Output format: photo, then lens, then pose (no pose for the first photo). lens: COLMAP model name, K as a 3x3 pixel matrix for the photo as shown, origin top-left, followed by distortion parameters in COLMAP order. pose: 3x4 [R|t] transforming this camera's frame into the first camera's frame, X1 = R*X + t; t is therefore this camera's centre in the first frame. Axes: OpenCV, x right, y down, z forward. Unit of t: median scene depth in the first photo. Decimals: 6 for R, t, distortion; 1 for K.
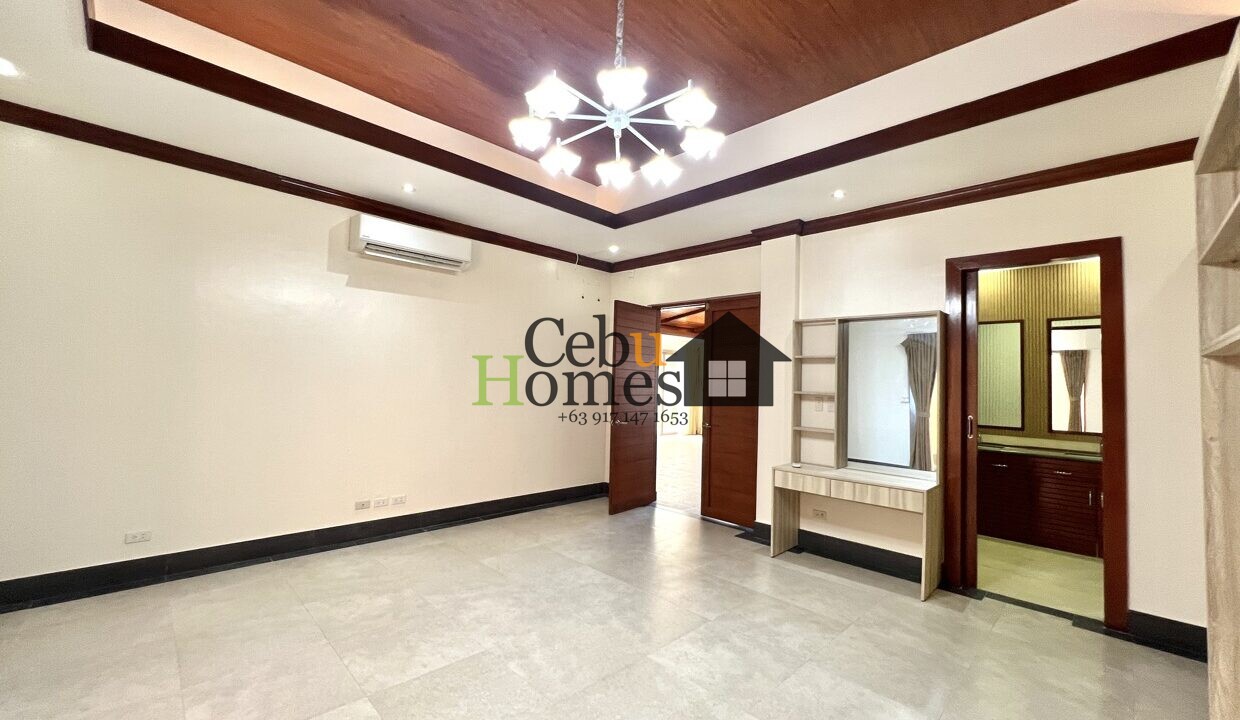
lens RADIAL K [[497.5, 0, 619.0], [0, 497.5, 360.8], [0, 0, 1]] dist [-0.002707, -0.000185]
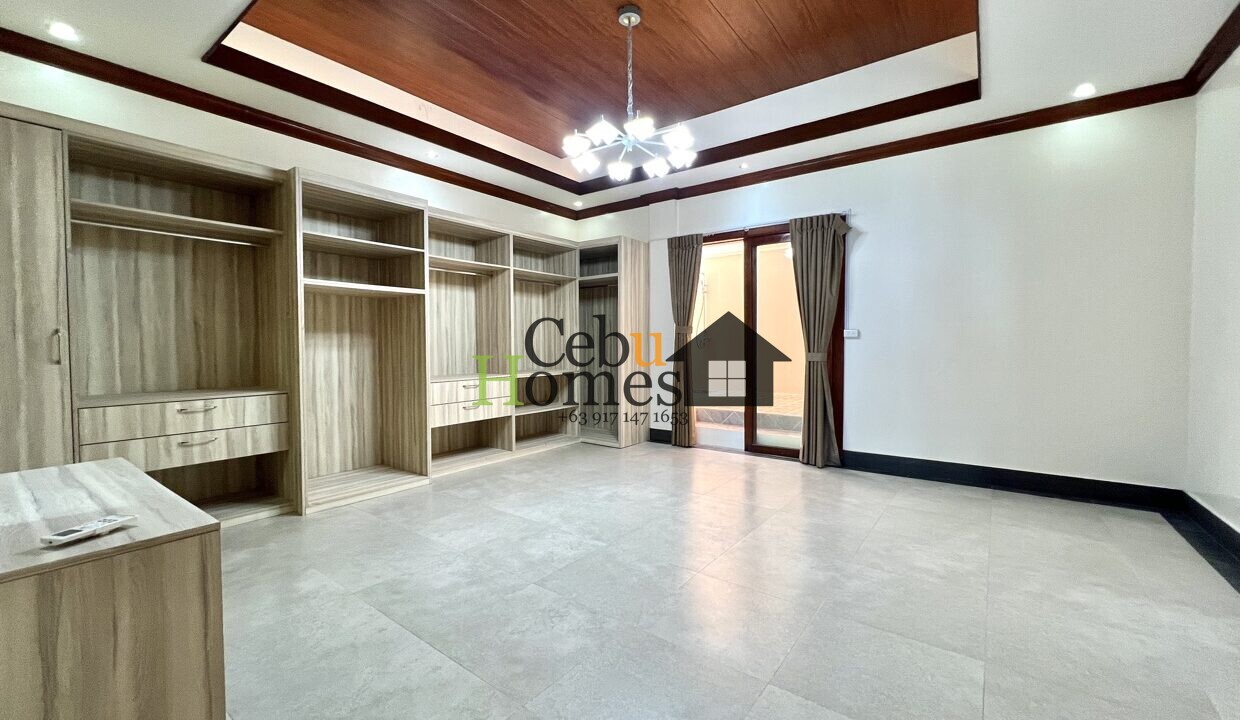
lens RADIAL K [[497.5, 0, 620.9], [0, 497.5, 358.3], [0, 0, 1]] dist [-0.002707, -0.000185]
pose [[-0.988902, -0.024761, -0.146493, 0.177340], [-0.022383, 0.999590, -0.017862, 0.171027], [0.146875, -0.014384, -0.989050, 1.870637]]
